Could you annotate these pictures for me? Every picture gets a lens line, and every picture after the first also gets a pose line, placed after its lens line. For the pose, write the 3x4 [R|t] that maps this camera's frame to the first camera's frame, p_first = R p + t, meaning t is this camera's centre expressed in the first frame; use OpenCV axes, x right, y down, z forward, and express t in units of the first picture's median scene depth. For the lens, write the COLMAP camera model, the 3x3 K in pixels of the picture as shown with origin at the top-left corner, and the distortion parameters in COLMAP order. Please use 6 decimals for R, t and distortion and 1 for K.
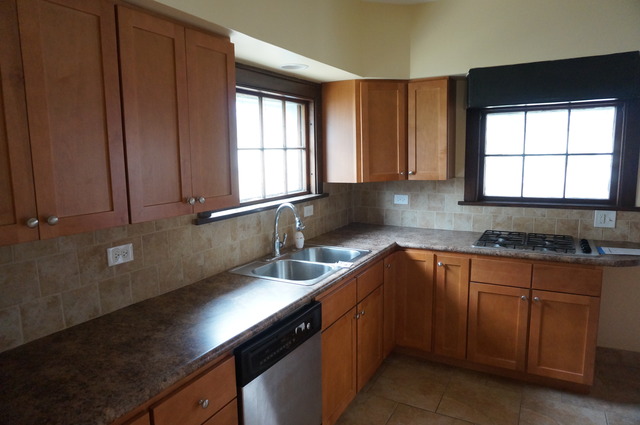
lens RADIAL K [[425.5, 0, 320.9], [0, 425.5, 209.0], [0, 0, 1]] dist [-0.046368, 0.020976]
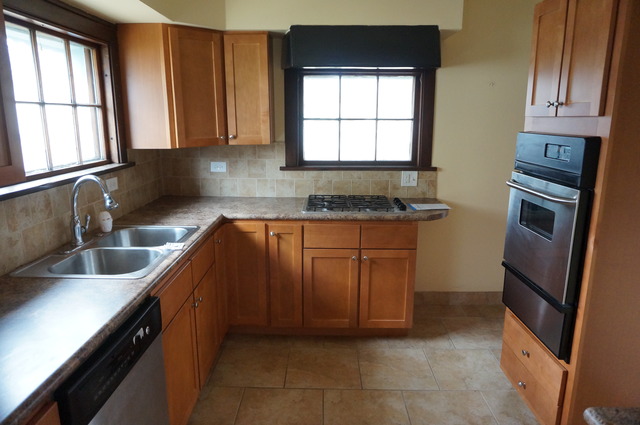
lens RADIAL K [[425.5, 0, 321.7], [0, 425.5, 211.1], [0, 0, 1]] dist [-0.046368, 0.020976]
pose [[0.880350, -0.078179, 0.467838, -0.060667], [0.041489, 0.995235, 0.088239, 0.000608], [-0.472507, -0.058271, 0.879399, 0.115799]]
